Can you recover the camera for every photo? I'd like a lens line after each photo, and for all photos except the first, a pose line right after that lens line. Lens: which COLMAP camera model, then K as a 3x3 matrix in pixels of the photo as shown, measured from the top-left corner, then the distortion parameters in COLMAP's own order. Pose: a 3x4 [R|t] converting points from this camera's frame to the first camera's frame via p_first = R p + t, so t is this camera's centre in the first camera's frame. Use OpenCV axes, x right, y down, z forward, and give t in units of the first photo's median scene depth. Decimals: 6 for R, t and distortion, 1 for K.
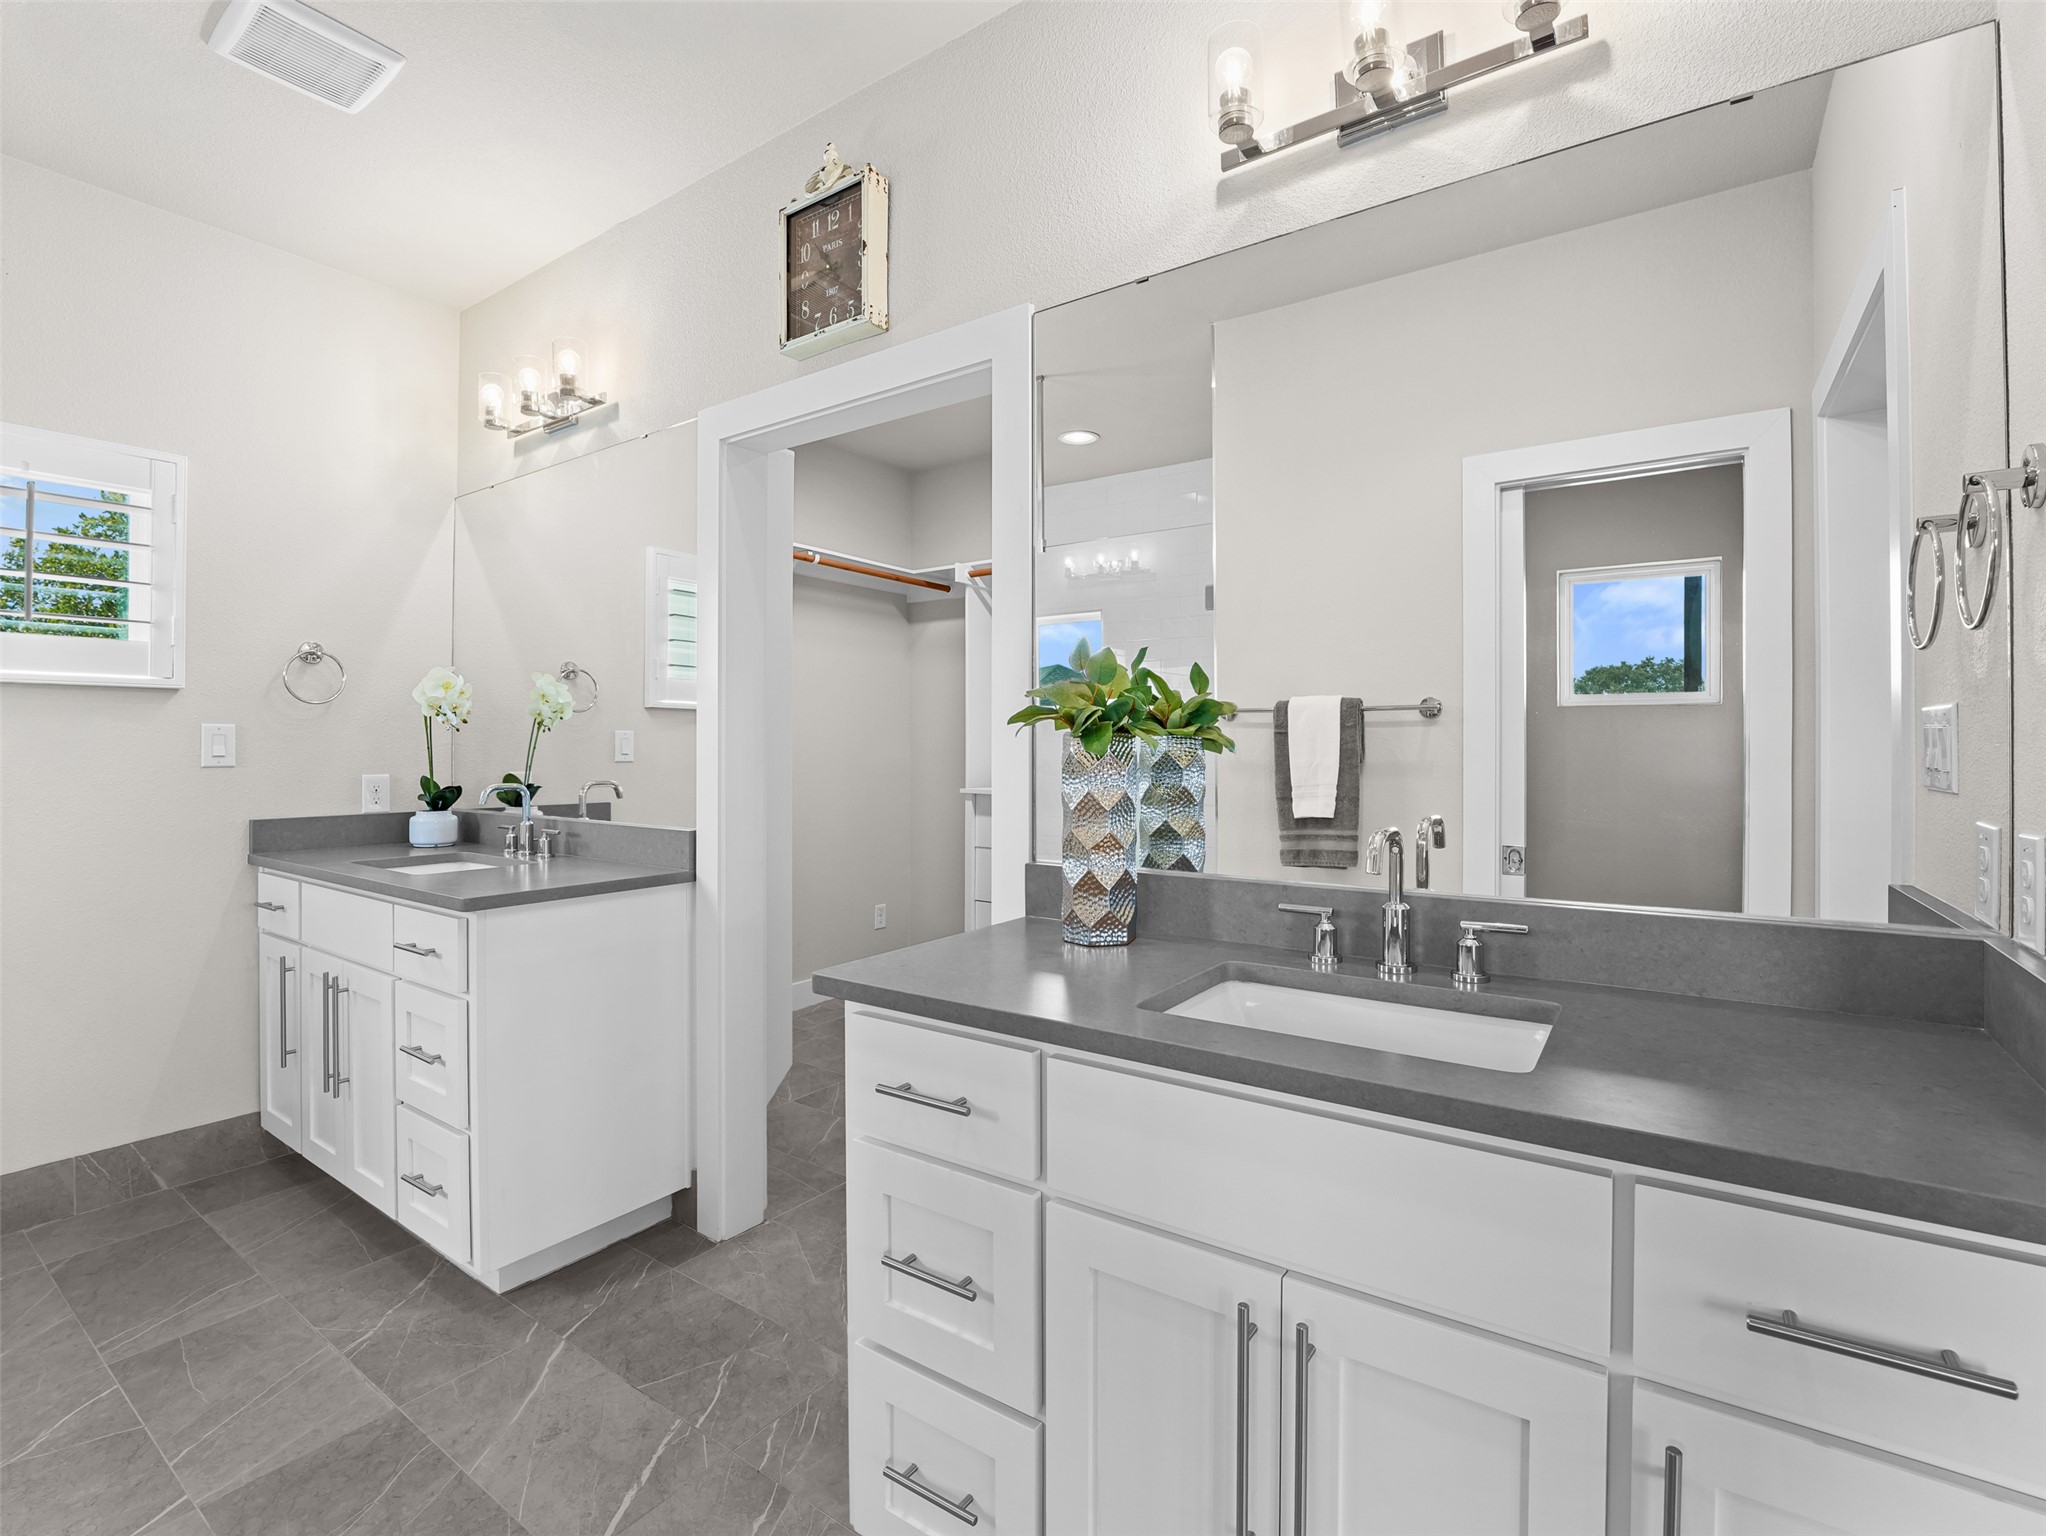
lens RADIAL K [[955.4, 0, 1016.4], [0, 955.4, 736.3], [0, 0, 1]] dist [-0.015915, 0.001362]
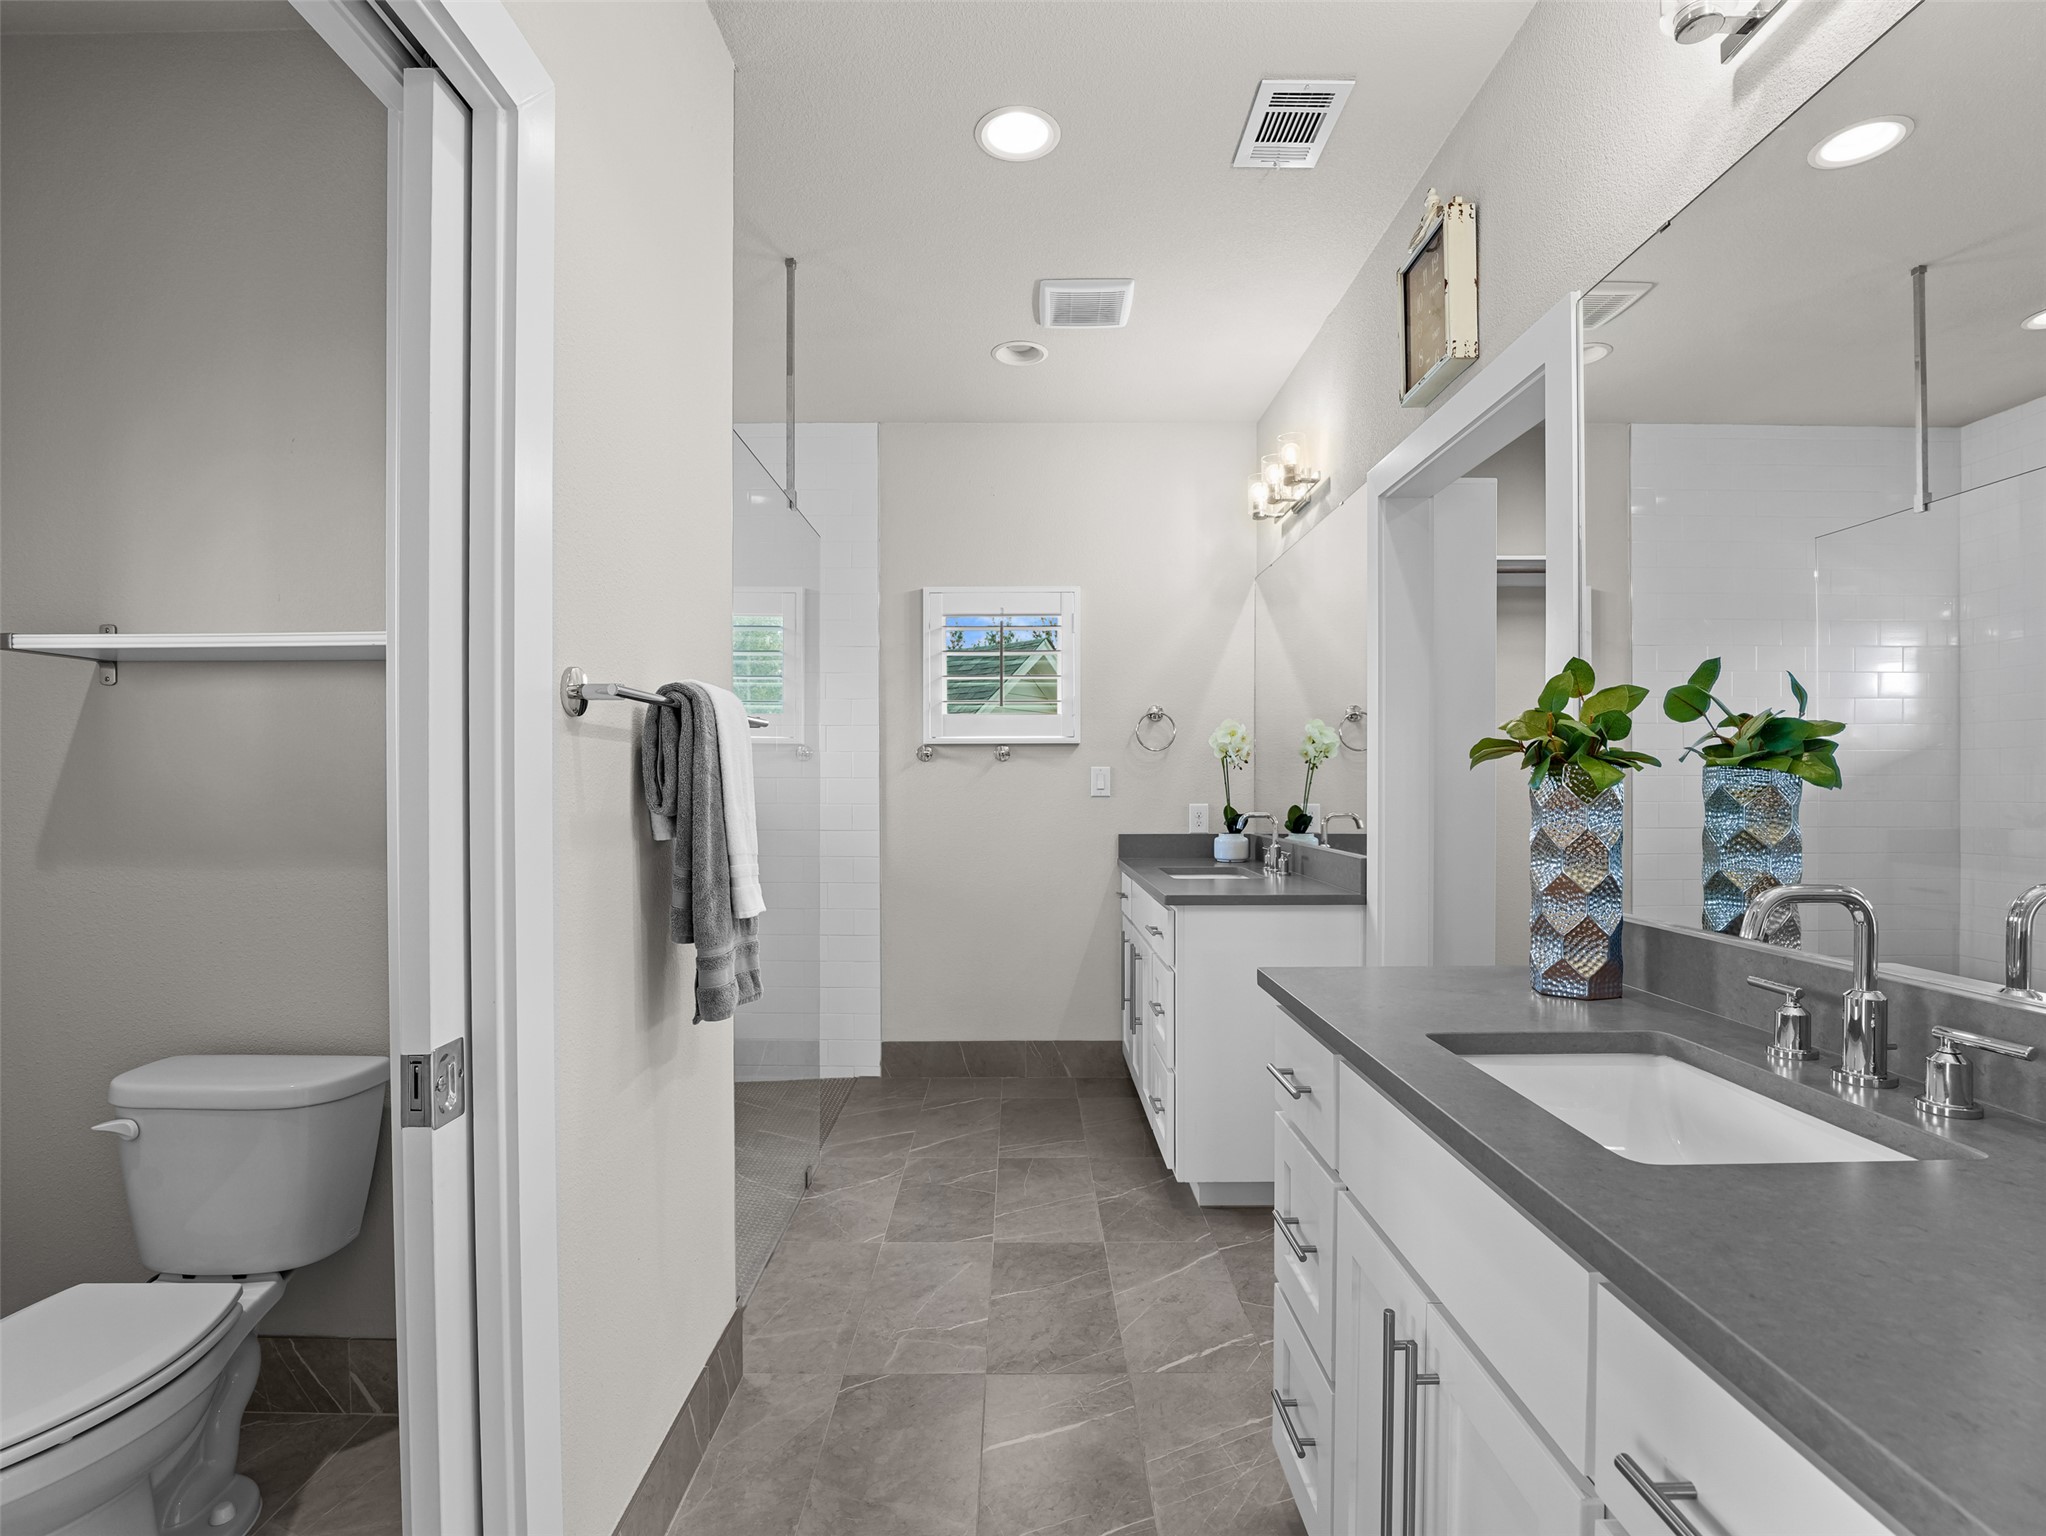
lens RADIAL K [[989.9, 0, 1017.1], [0, 989.9, 776.4], [0, 0, 1]] dist [-0.013671, -0.000171]
pose [[0.582762, -0.007147, -0.812611, 0.413580], [0.010675, 0.999942, -0.001139, 0.002452], [0.812573, -0.008011, 0.582805, 0.017818]]
